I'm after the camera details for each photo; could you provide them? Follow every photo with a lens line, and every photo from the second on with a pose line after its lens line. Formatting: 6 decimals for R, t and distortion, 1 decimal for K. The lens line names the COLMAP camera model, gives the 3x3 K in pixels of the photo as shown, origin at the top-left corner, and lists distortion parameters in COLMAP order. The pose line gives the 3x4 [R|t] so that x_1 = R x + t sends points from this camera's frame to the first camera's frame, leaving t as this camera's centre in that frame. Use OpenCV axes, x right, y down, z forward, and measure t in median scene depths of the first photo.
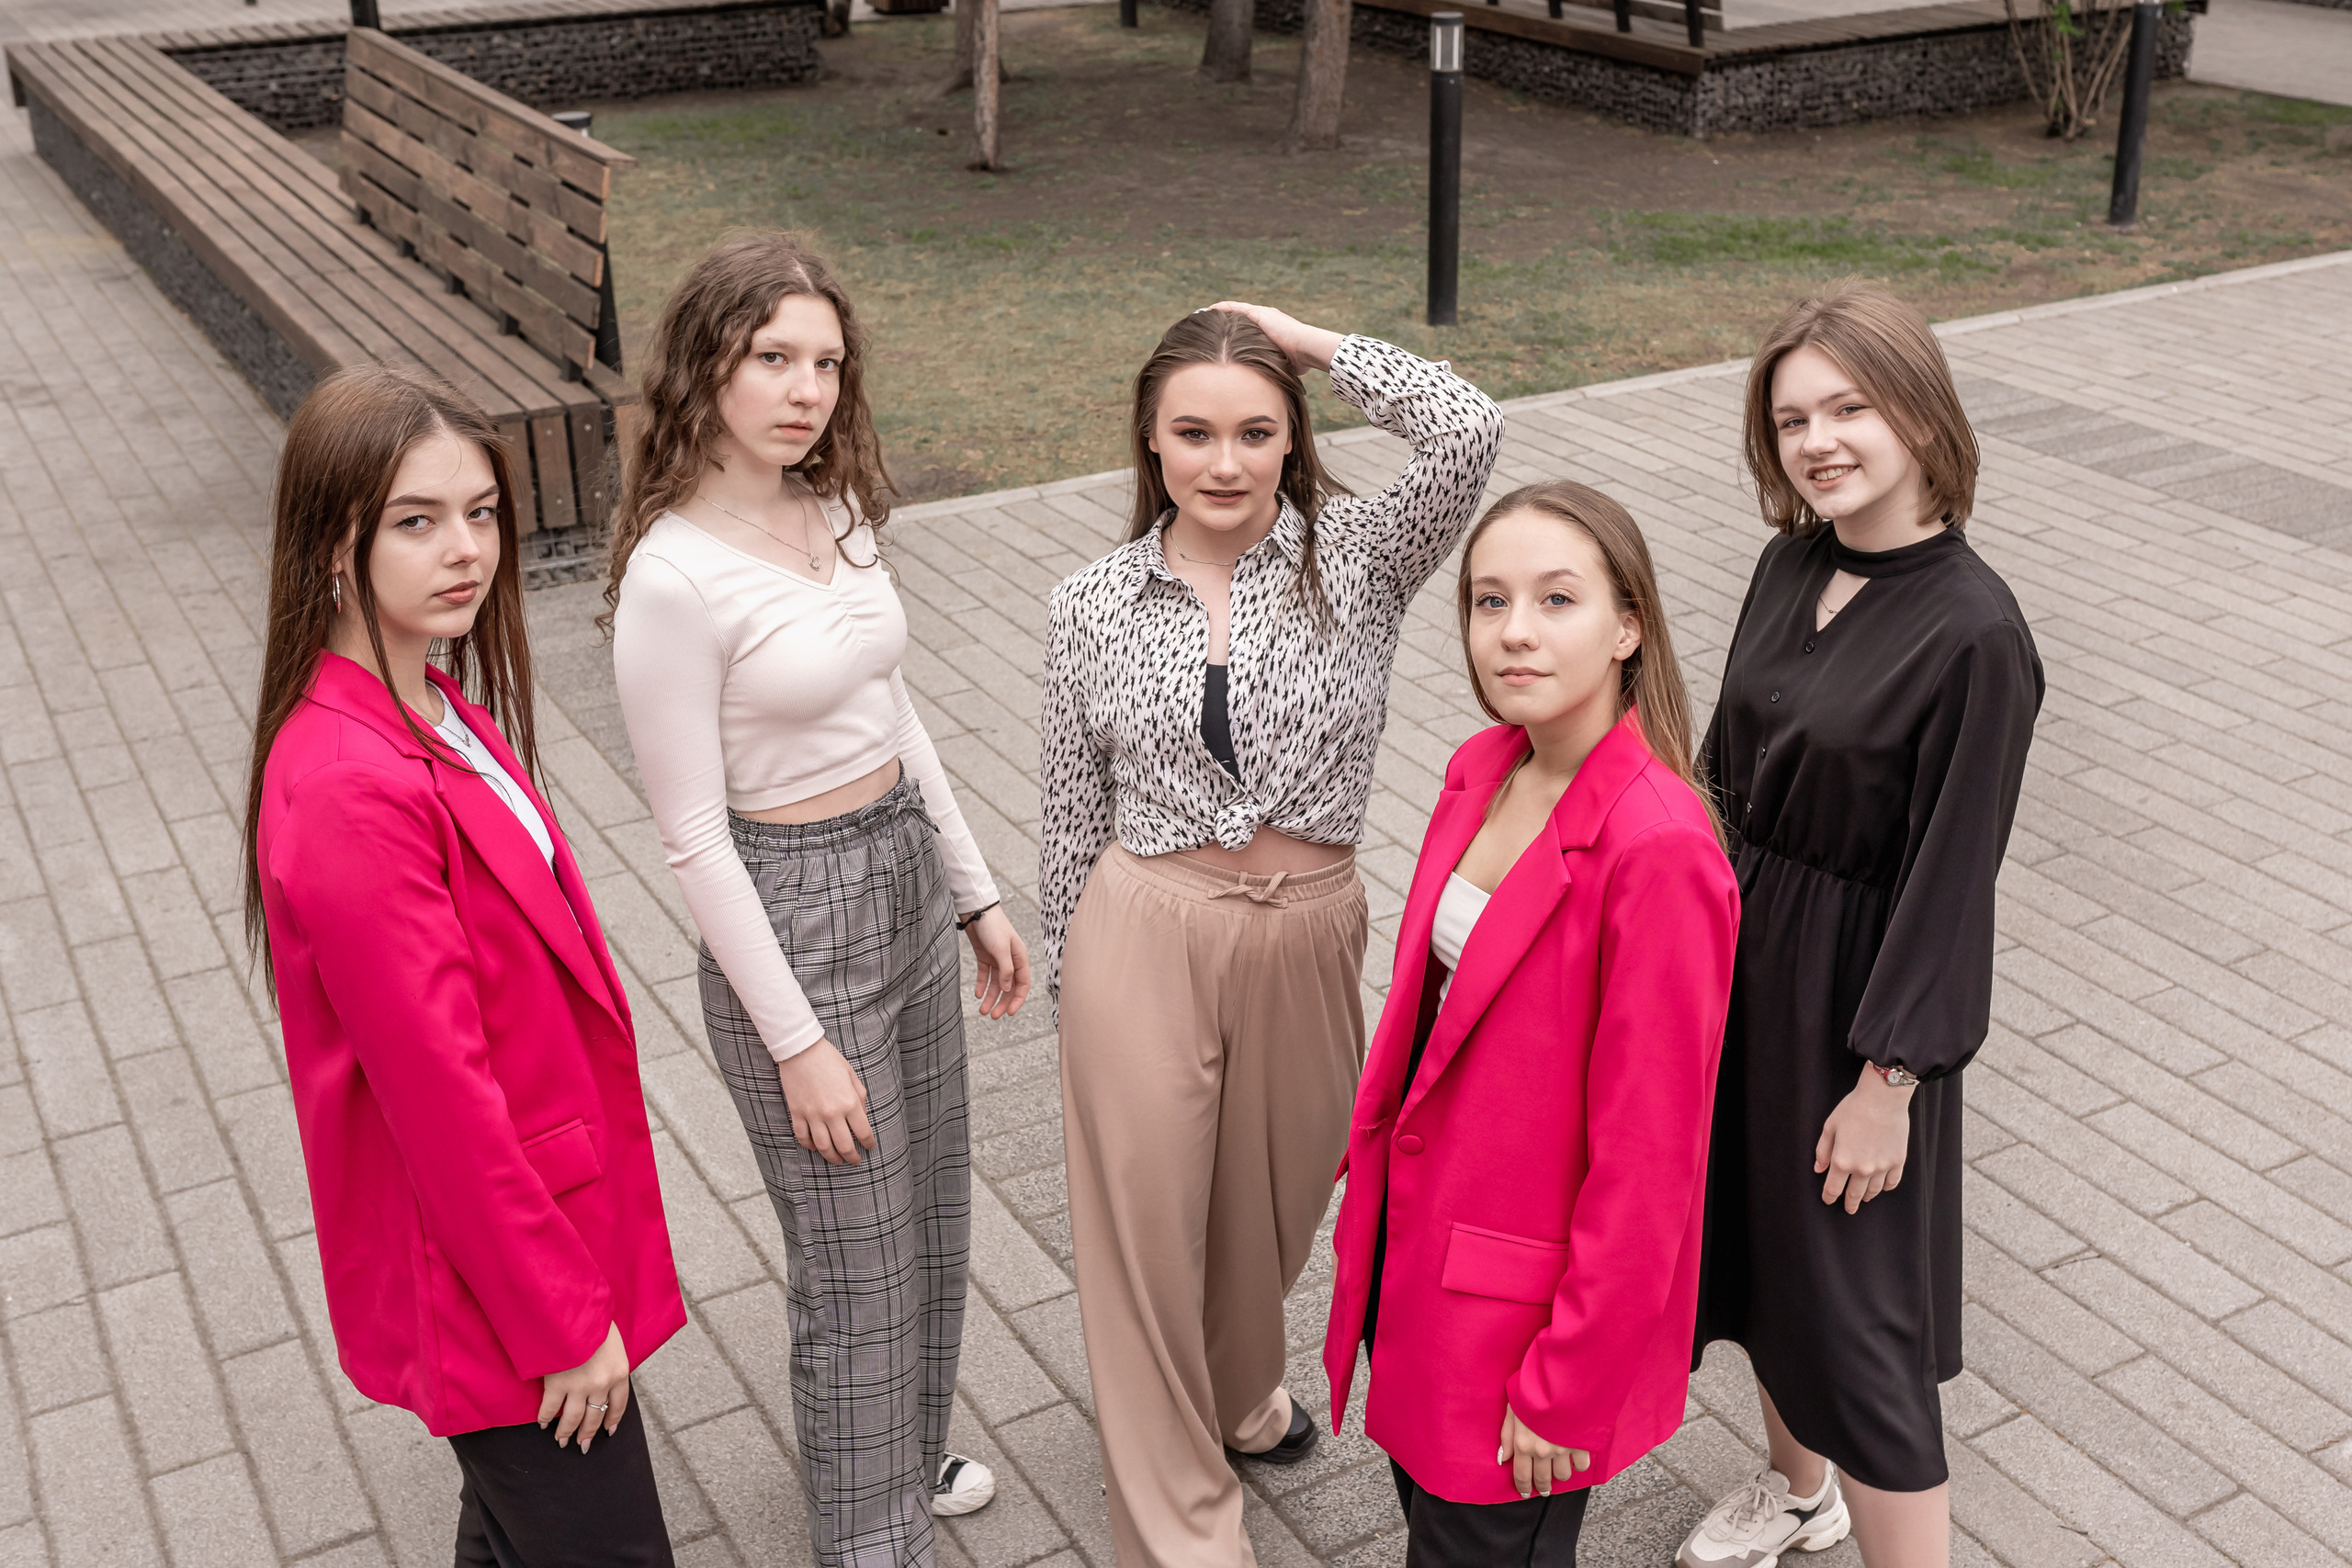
lens RADIAL K [[2555.1, 0, 1176.0], [0, 2555.1, 784.0], [0, 0, 1]] dist [0.017986, 0.002072]
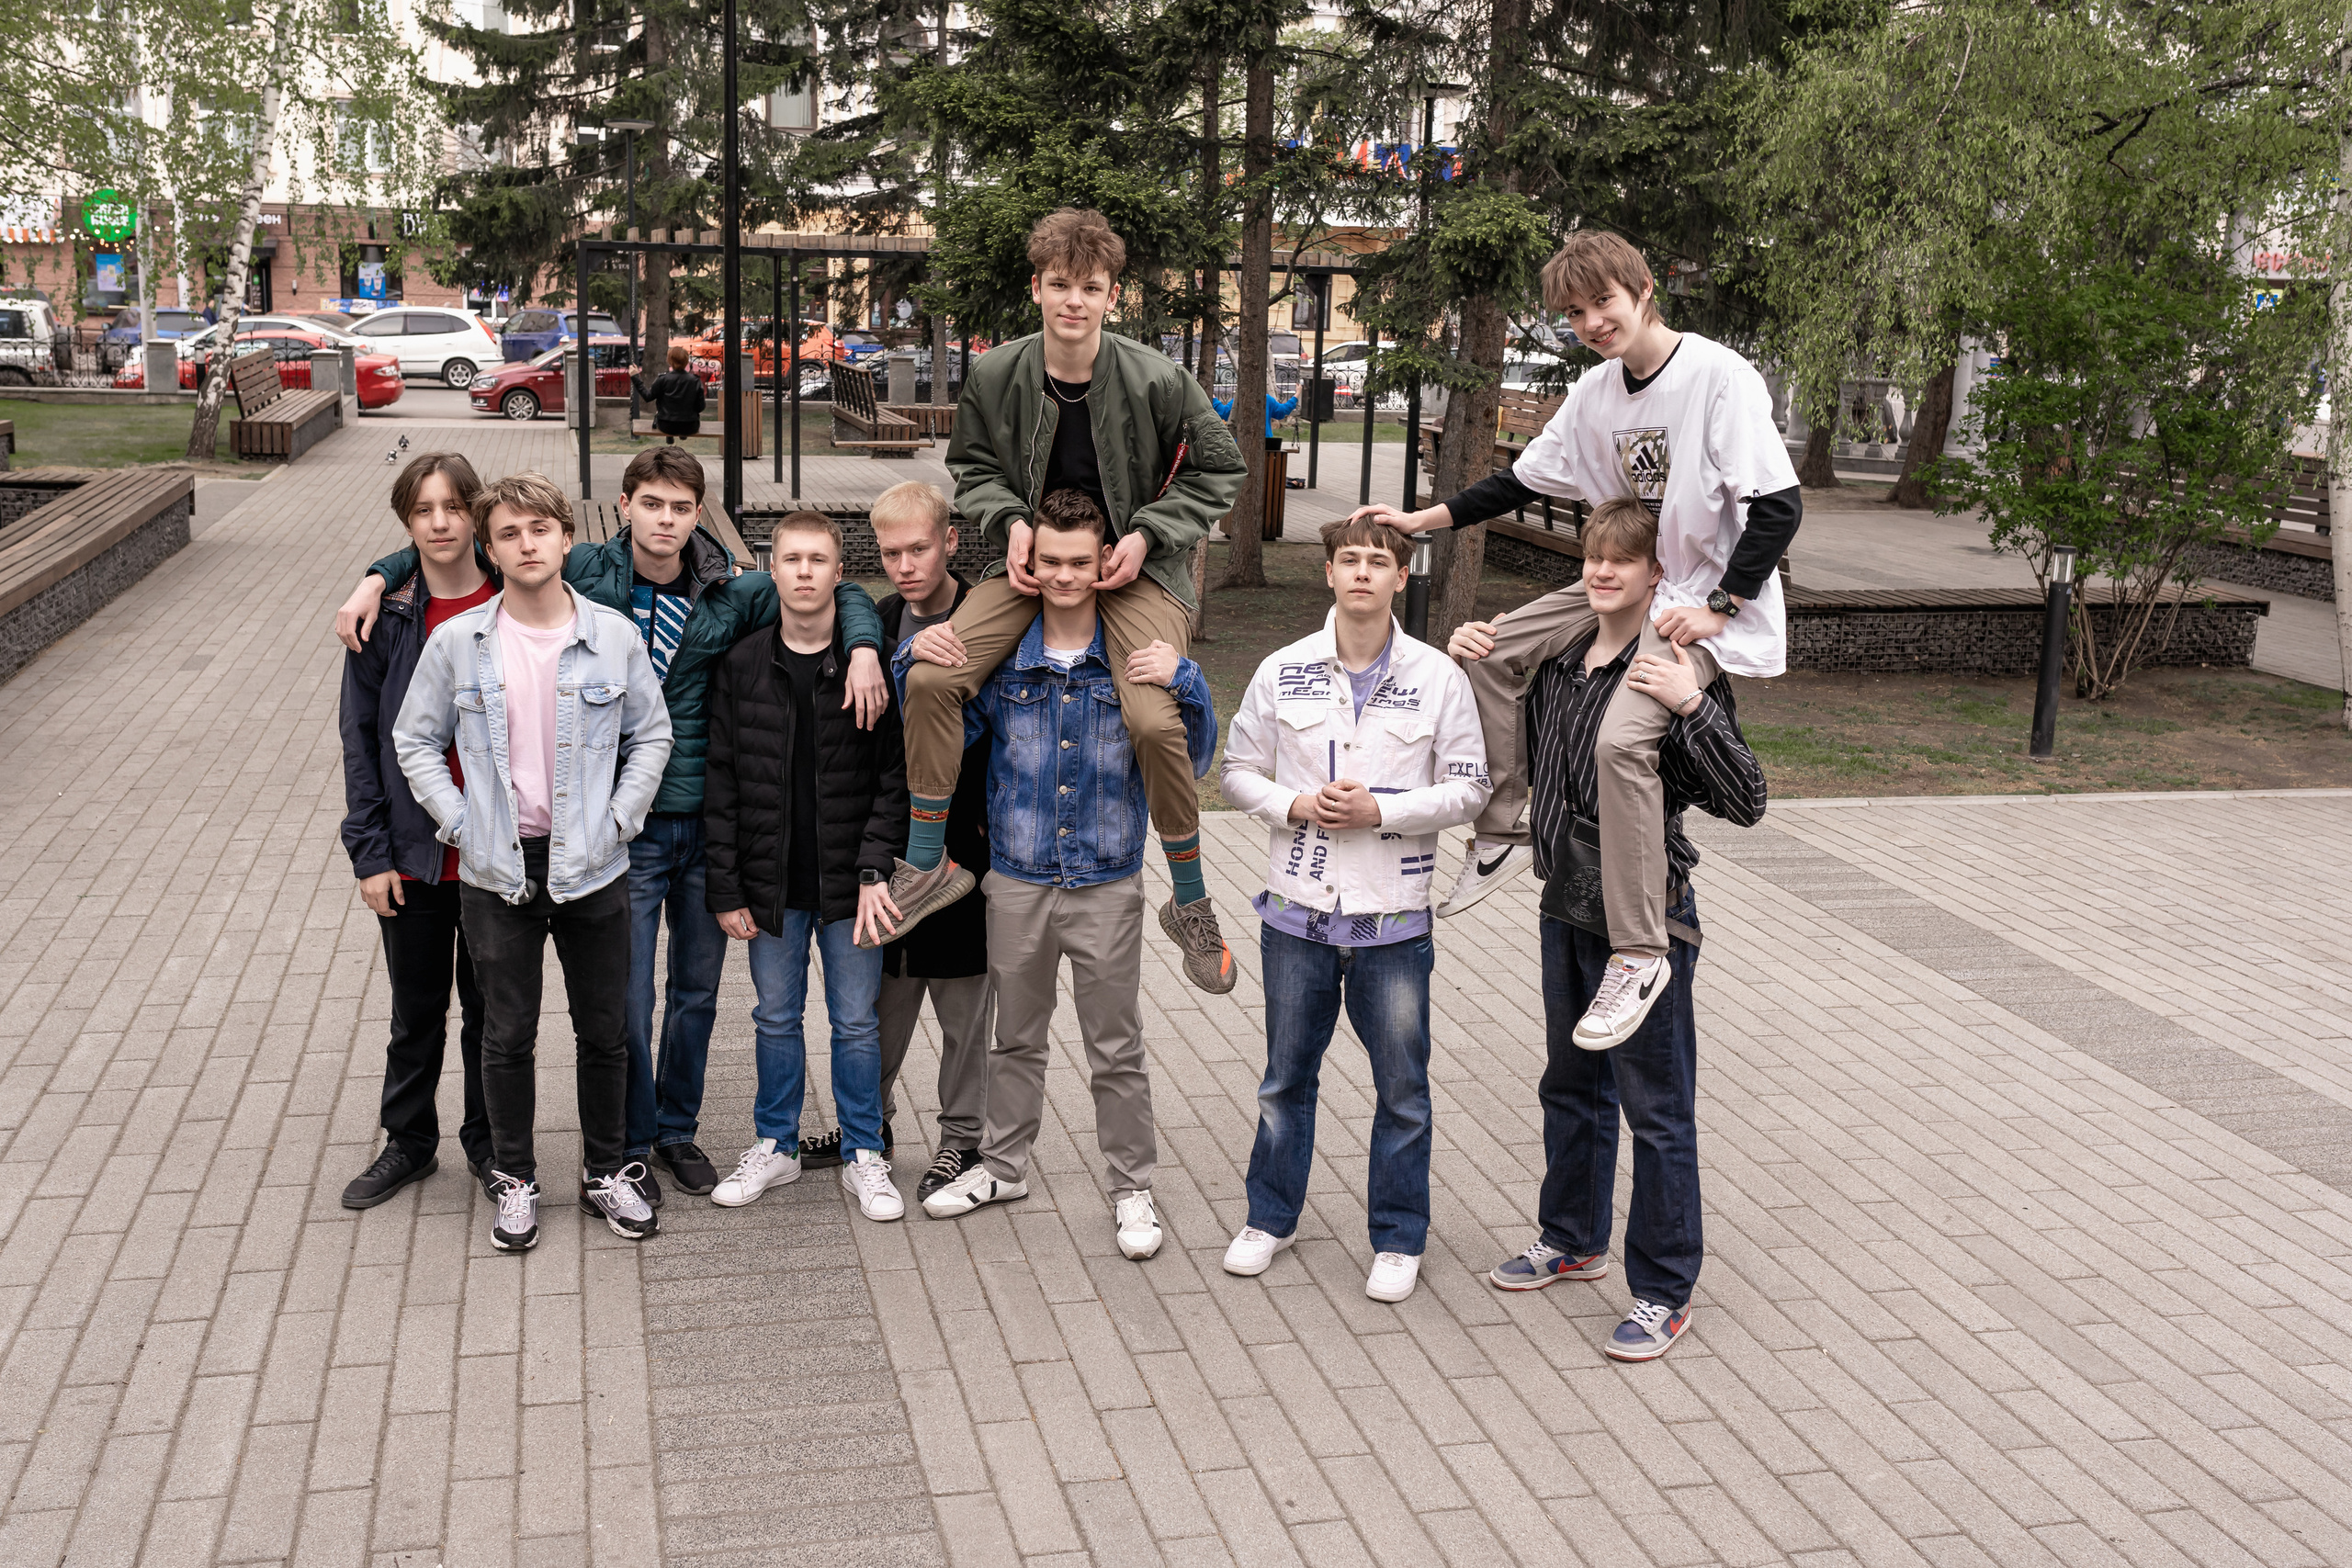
lens RADIAL K [[2555.1, 0, 1176.0], [0, 2555.1, 784.0], [0, 0, 1]] dist [0.017986, 0.002072]
pose [[0.945686, 0.101213, -0.308924, 0.318675], [-0.168403, 0.965374, -0.199233, 0.092520], [0.278062, 0.240435, 0.929985, -0.207064]]
